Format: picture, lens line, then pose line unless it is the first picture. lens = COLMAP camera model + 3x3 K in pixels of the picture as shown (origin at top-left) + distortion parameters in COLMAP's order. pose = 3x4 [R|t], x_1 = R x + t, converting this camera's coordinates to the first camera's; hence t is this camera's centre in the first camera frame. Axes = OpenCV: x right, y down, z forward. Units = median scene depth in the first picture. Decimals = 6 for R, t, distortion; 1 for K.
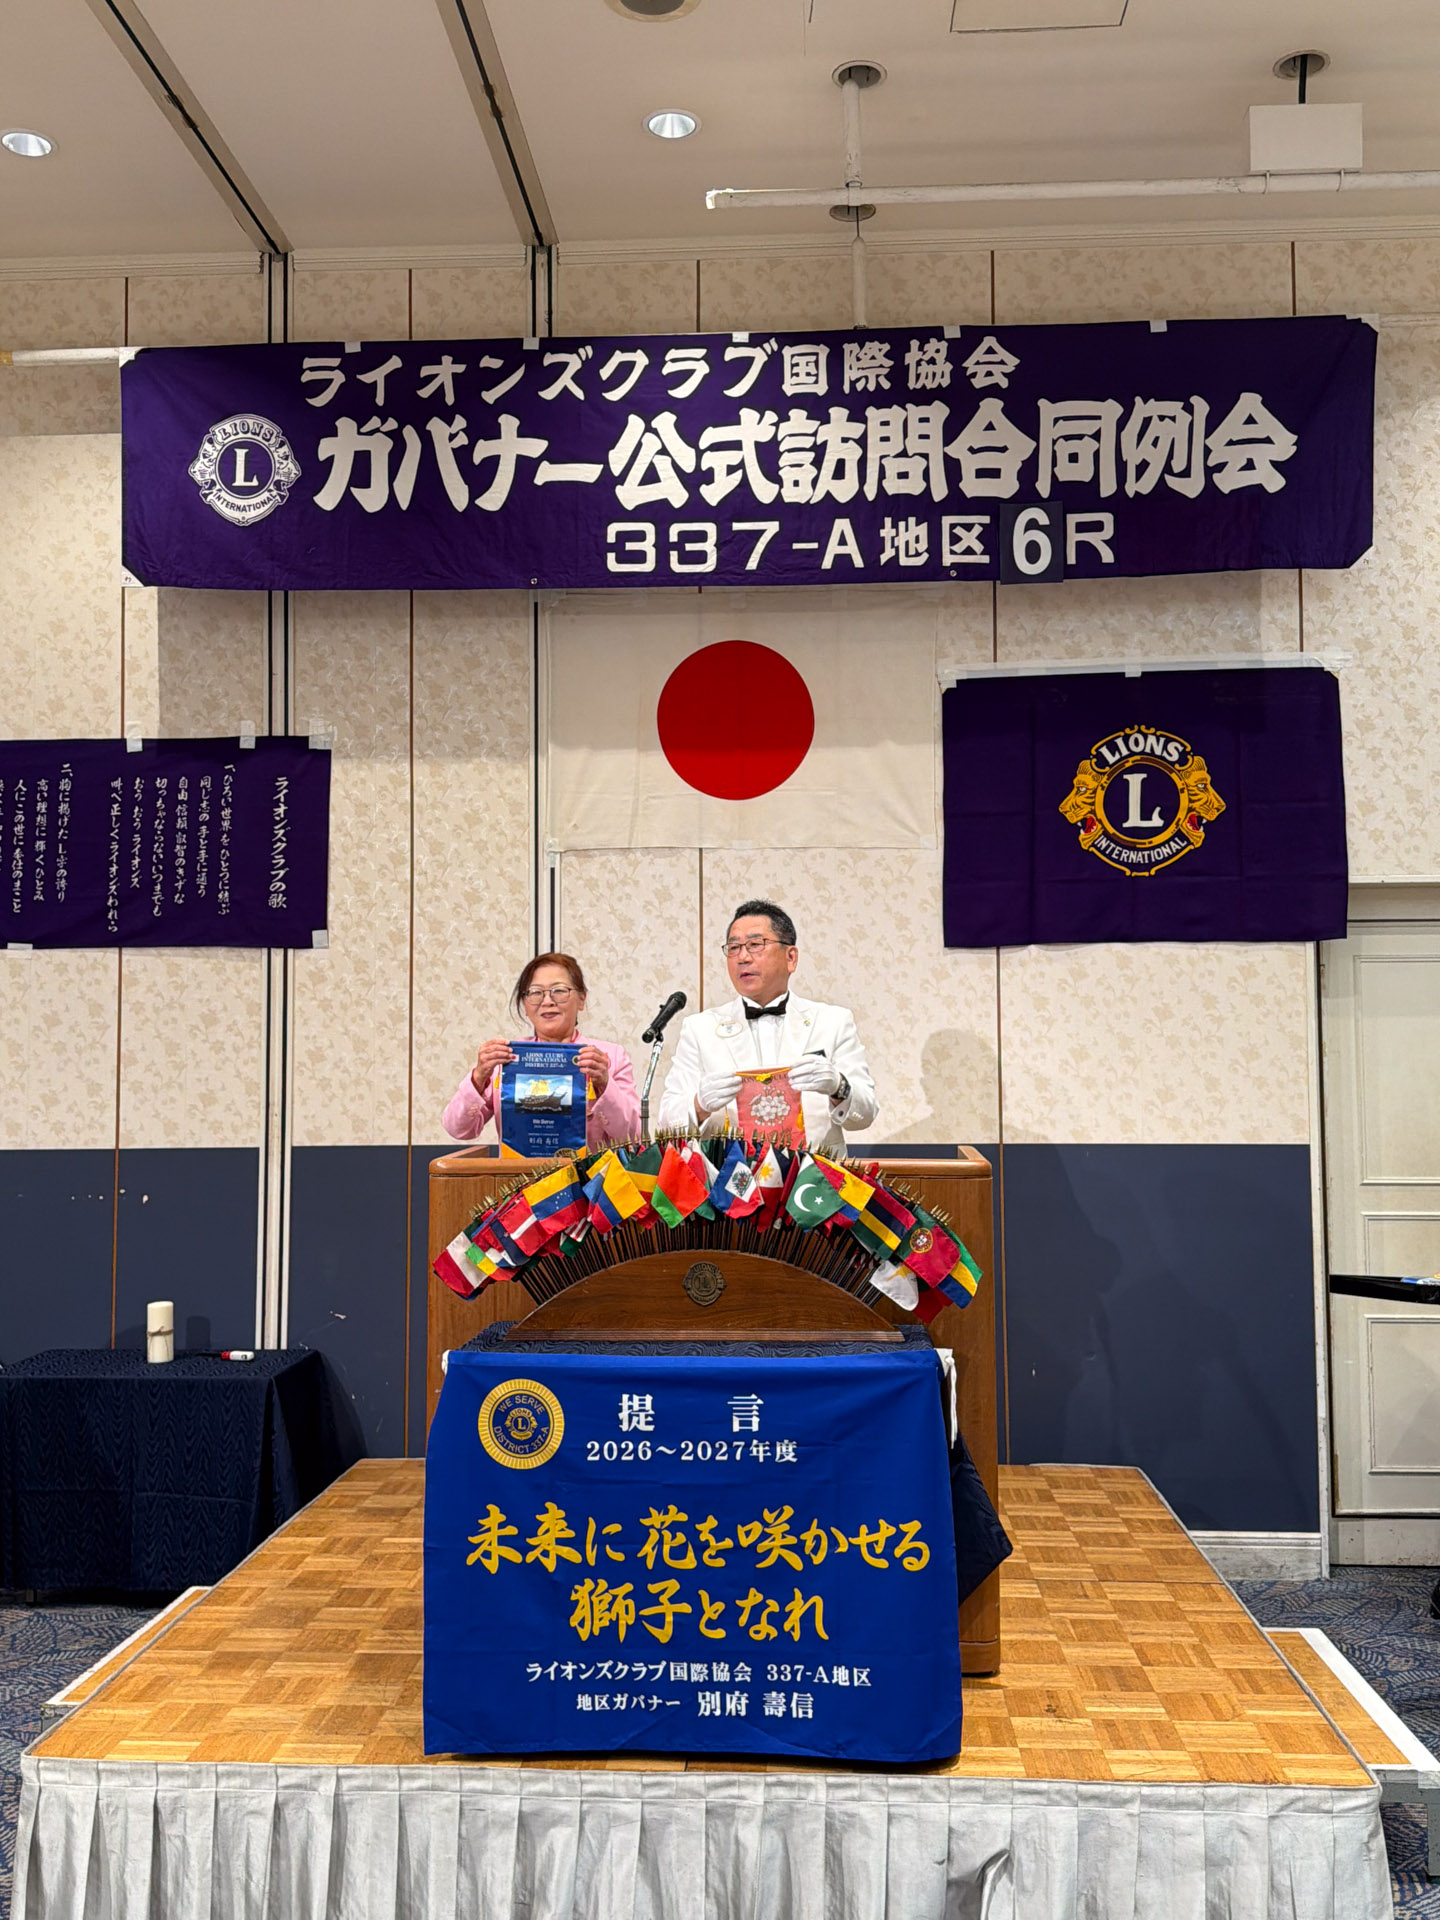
lens RADIAL K [[1756.0, 0, 720.0], [0, 1756.0, 960.0], [0, 0, 1]] dist [0.198351, -0.434170]
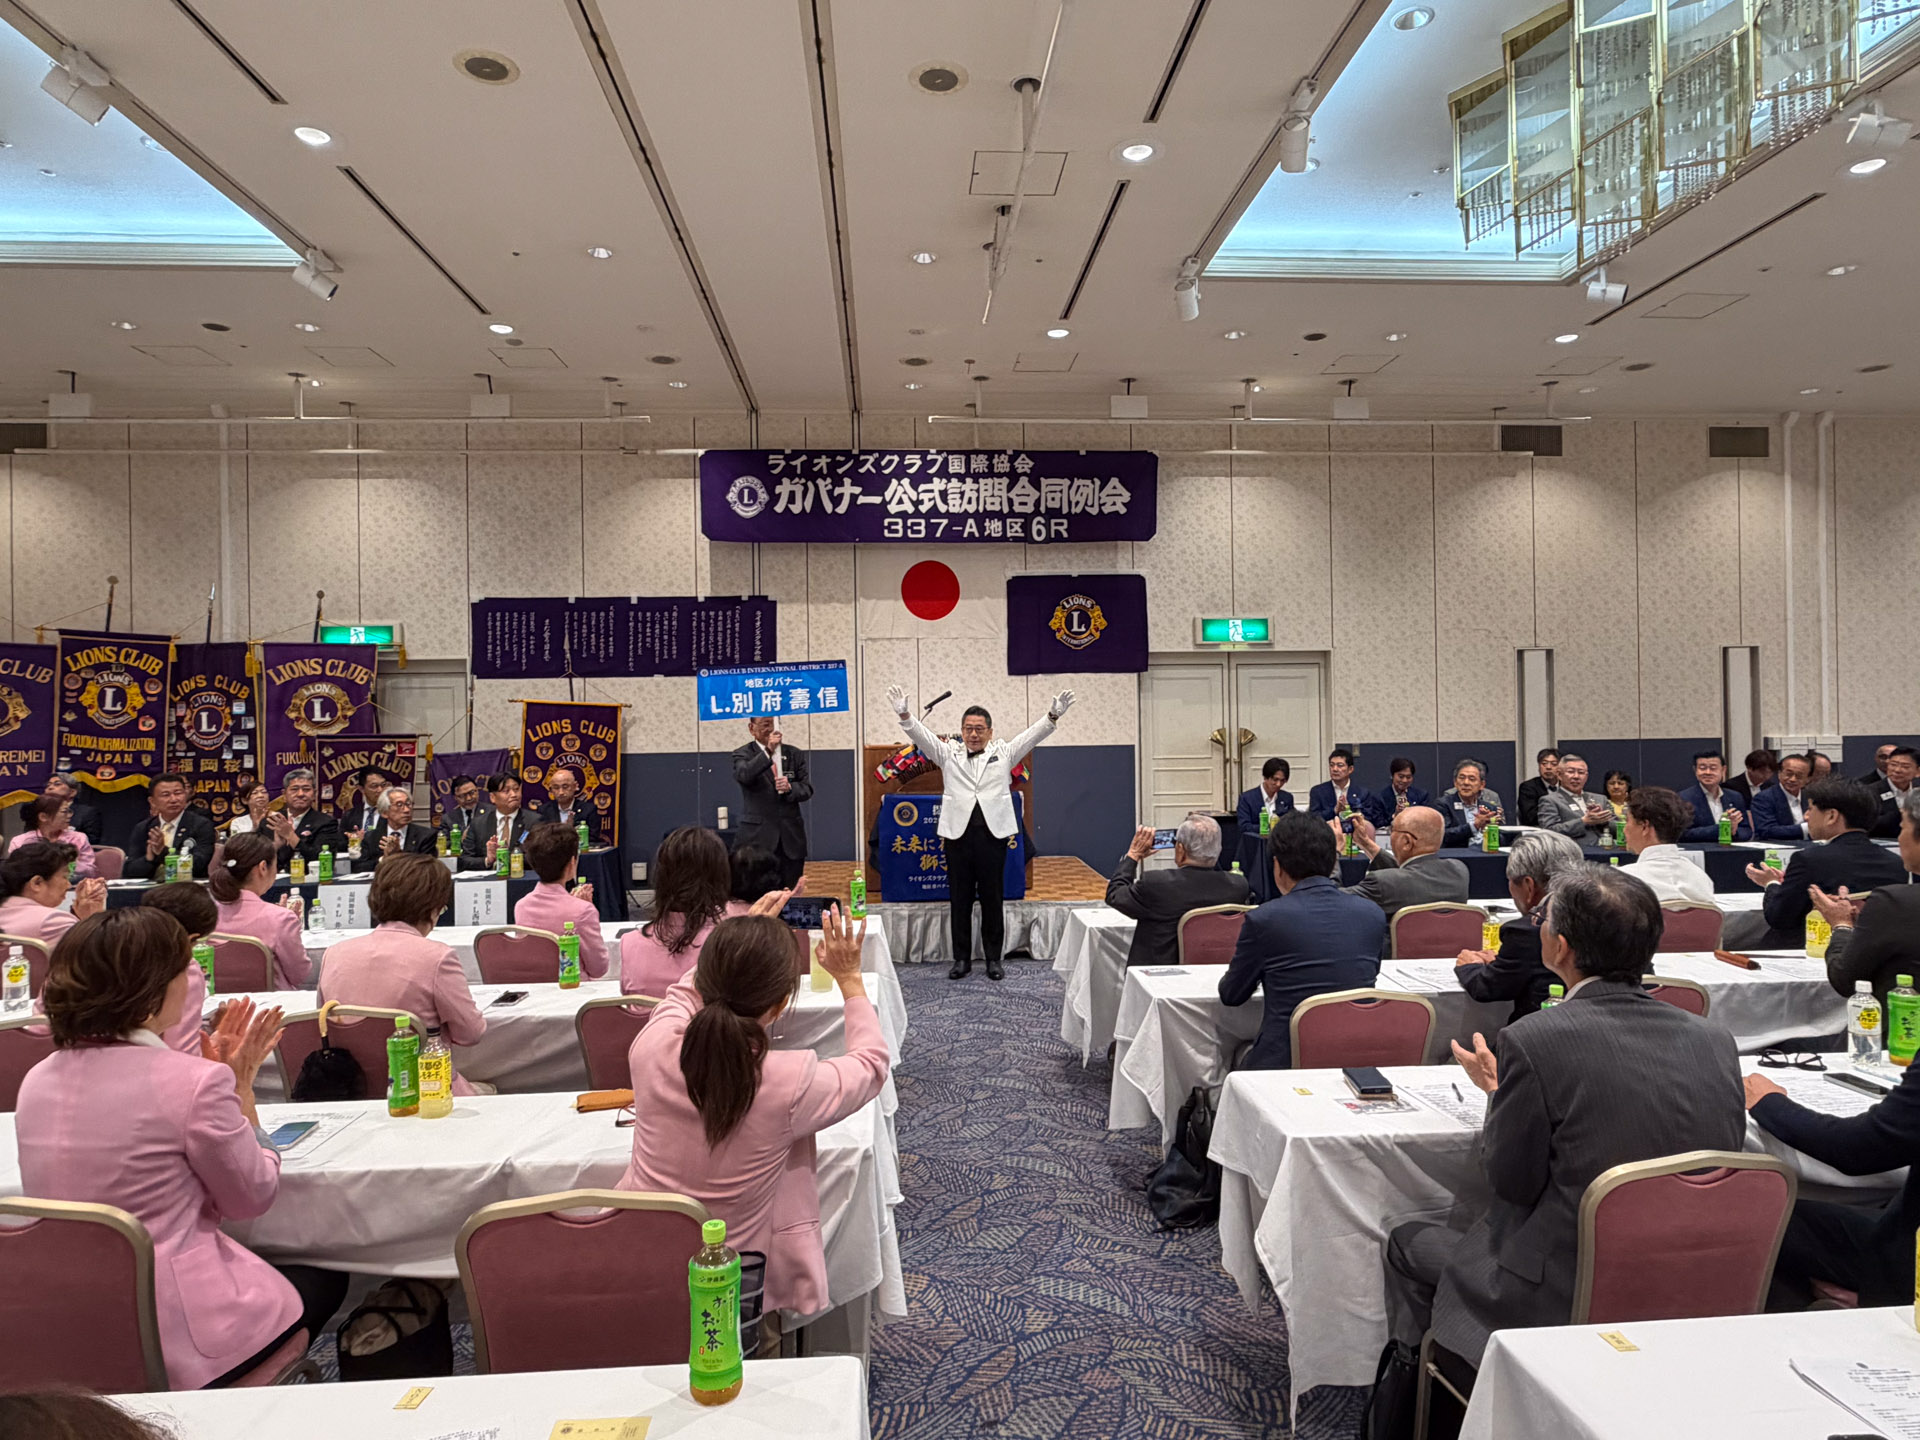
lens RADIAL K [[1115.7, 0, 960.0], [0, 1115.7, 720.0], [0, 0, 1]] dist [0.003275, -0.000016]
pose [[0.992970, -0.008934, 0.118025, -0.152179], [0.002985, 0.998720, 0.050487, -0.025225], [-0.118325, -0.049779, 0.991726, -0.712992]]
